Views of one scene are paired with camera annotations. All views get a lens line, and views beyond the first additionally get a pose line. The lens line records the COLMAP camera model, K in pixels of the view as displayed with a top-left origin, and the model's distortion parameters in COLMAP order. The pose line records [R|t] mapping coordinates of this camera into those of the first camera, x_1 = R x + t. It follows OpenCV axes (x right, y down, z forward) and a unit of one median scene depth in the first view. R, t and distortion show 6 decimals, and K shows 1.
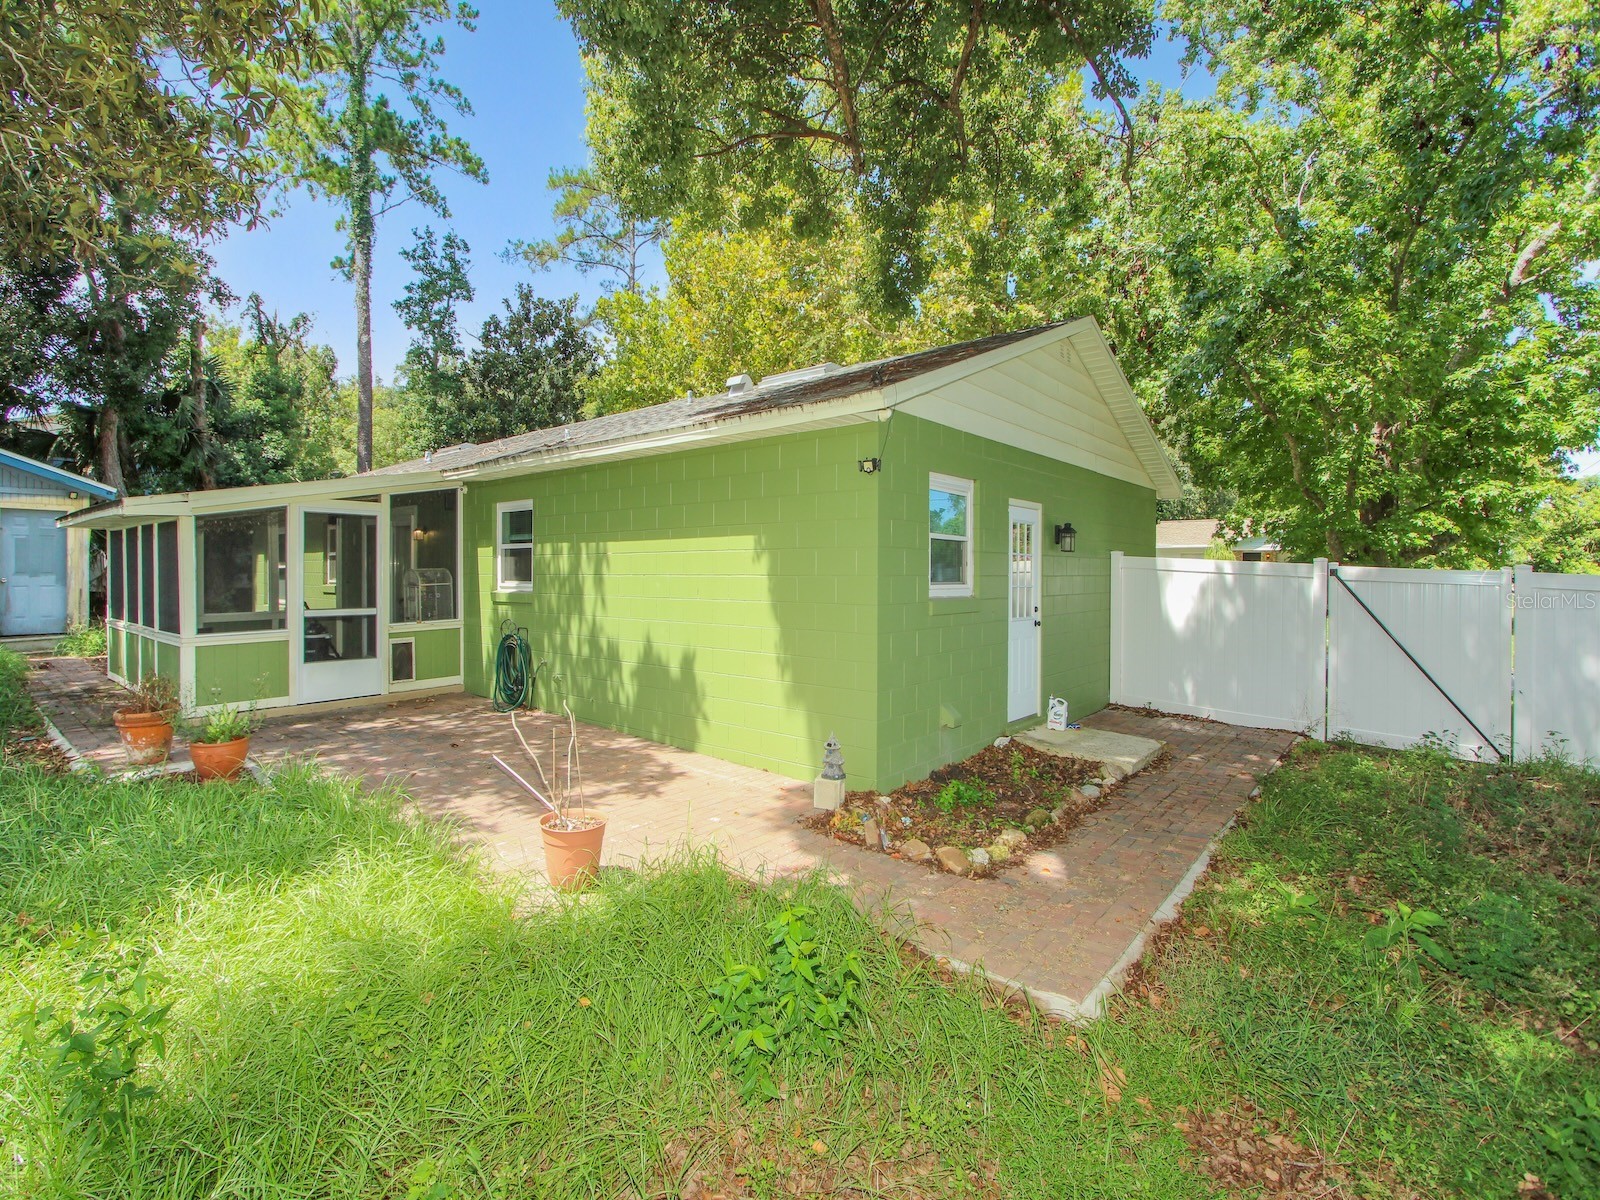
lens RADIAL K [[732.2, 0, 800.0], [0, 732.2, 600.0], [0, 0, 1]] dist [-0.026624, 0.000701]
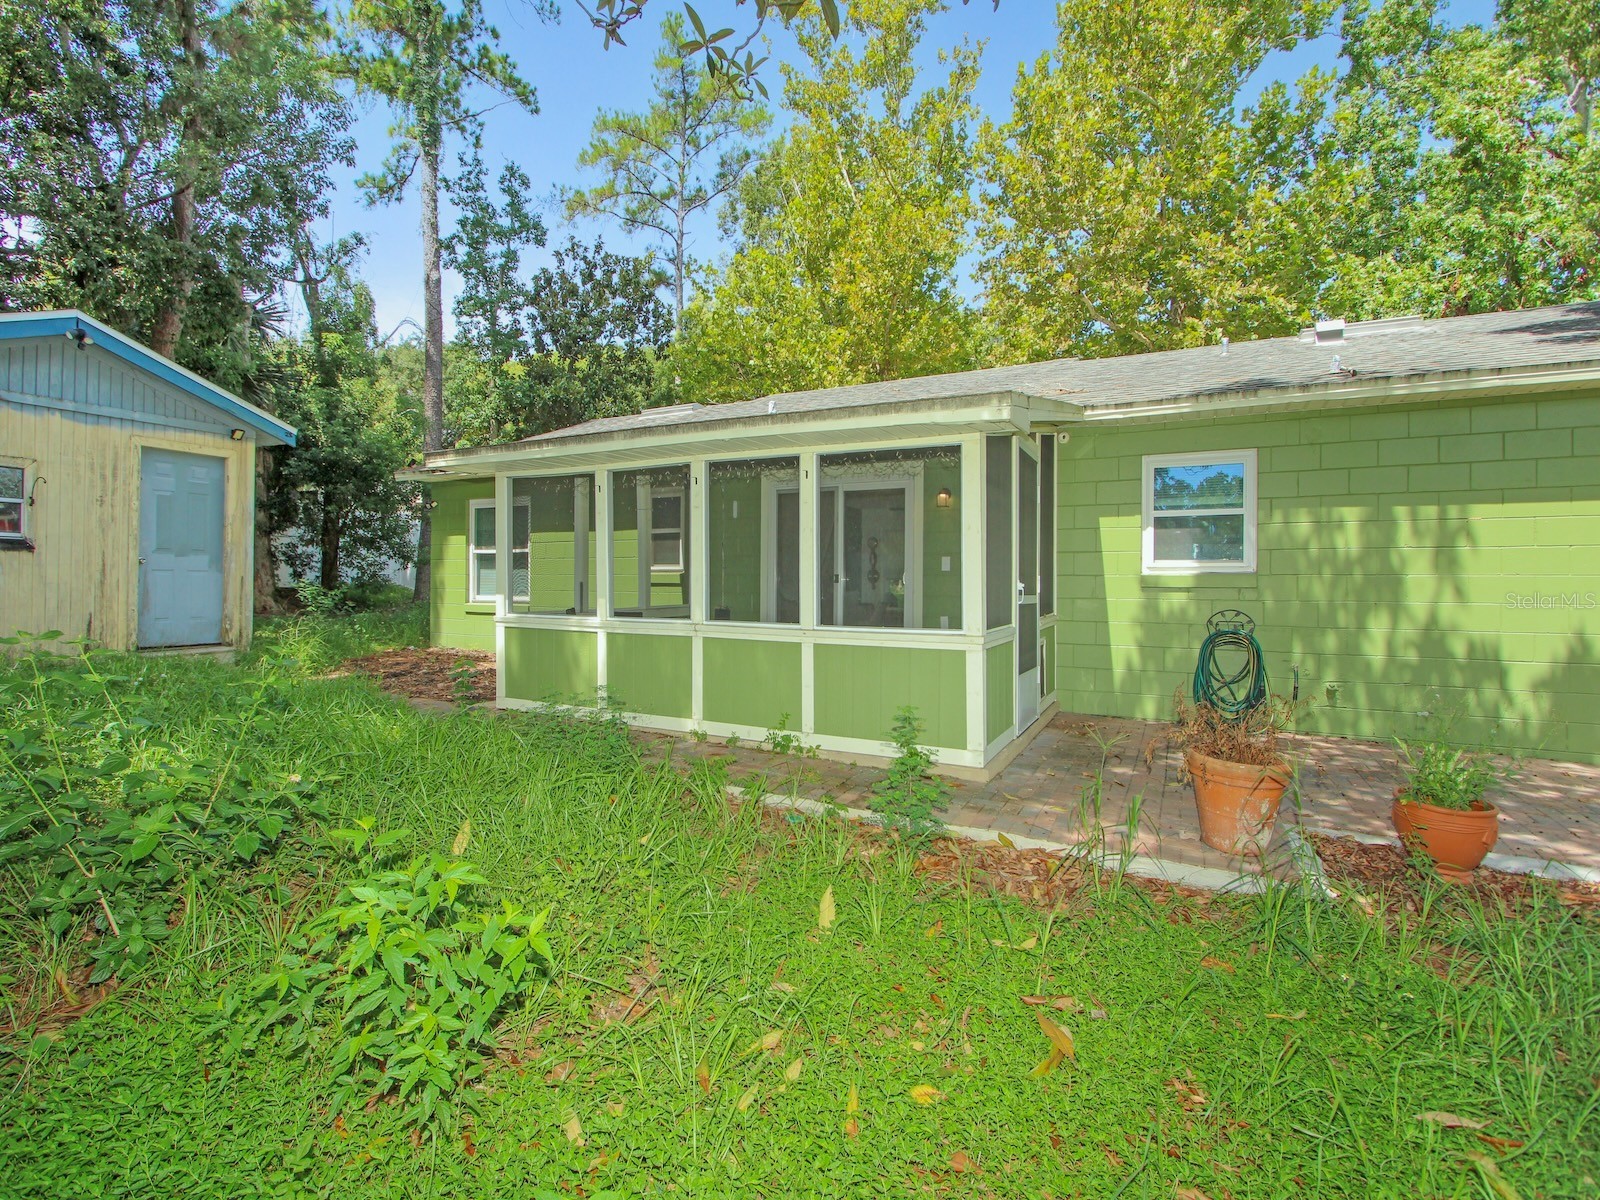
lens RADIAL K [[732.2, 0, 800.0], [0, 732.2, 600.0], [0, 0, 1]] dist [-0.026624, 0.000701]
pose [[0.978019, 0.006693, 0.208407, -0.972370], [-0.004005, 0.999903, -0.013319, 0.020013], [-0.208476, 0.012191, 0.977951, 0.358465]]
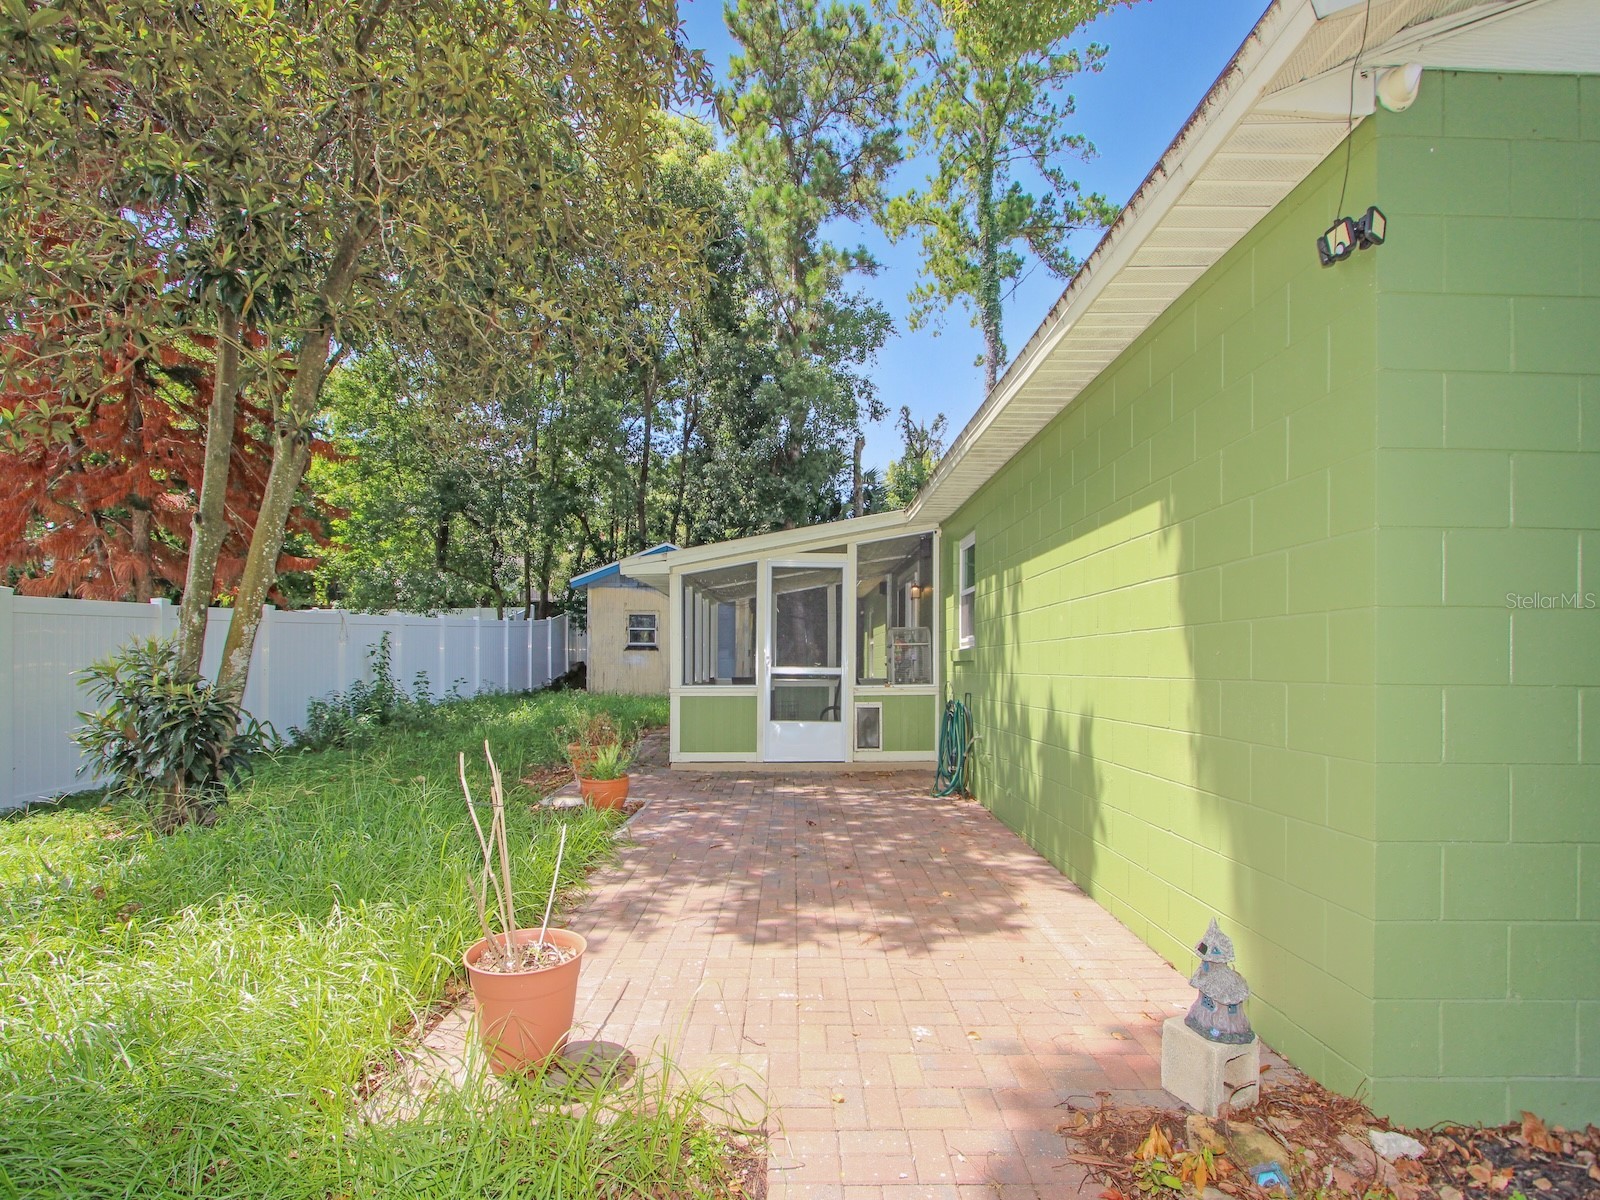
lens RADIAL K [[771.1, 0, 816.3], [0, 771.1, 660.3], [0, 0, 1]] dist [-0.004017, 0.000296]
pose [[0.656438, -0.003107, -0.754374, 0.134968], [-0.034704, 0.998808, -0.034313, 0.036643], [0.753581, 0.048704, 0.655548, 0.330017]]
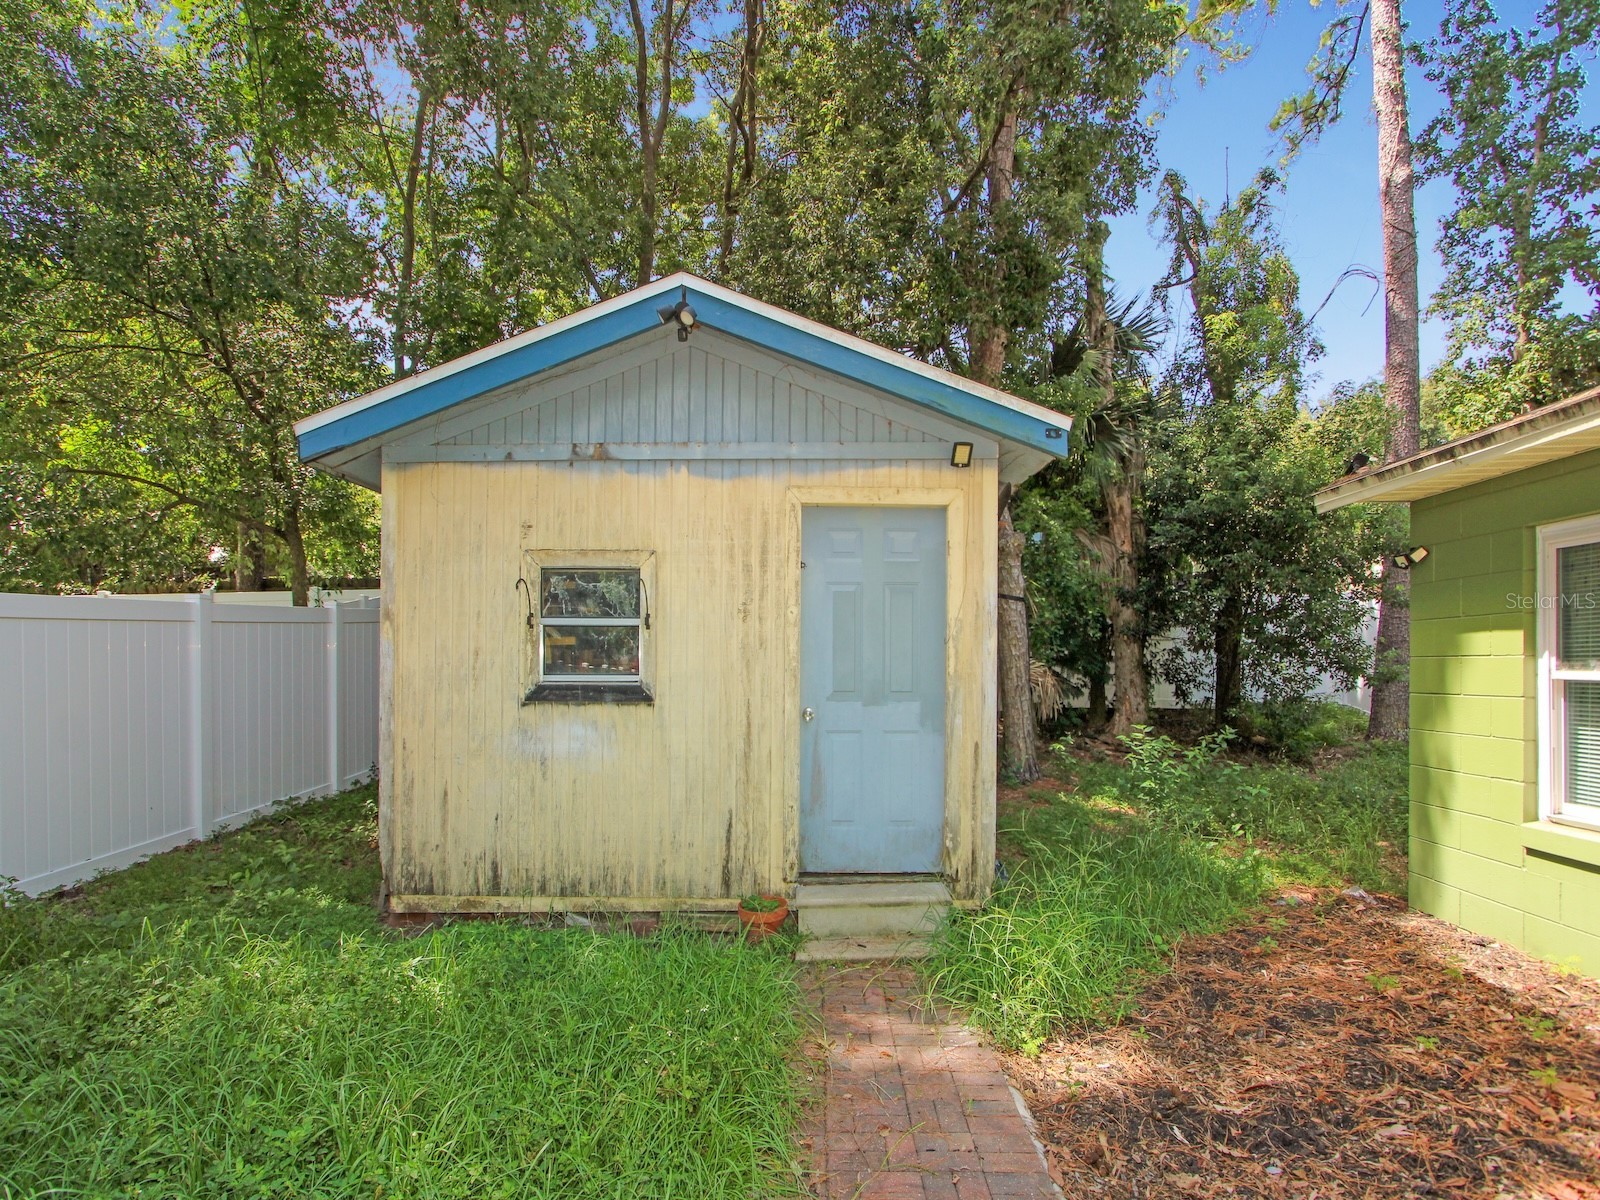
lens RADIAL K [[771.1, 0, 816.3], [0, 771.1, 660.3], [0, 0, 1]] dist [-0.004017, 0.000296]
pose [[0.618293, -0.006136, -0.785924, -1.181069], [-0.031931, 0.998948, -0.032920, -0.060421], [0.785299, 0.045449, 0.617446, 1.105108]]
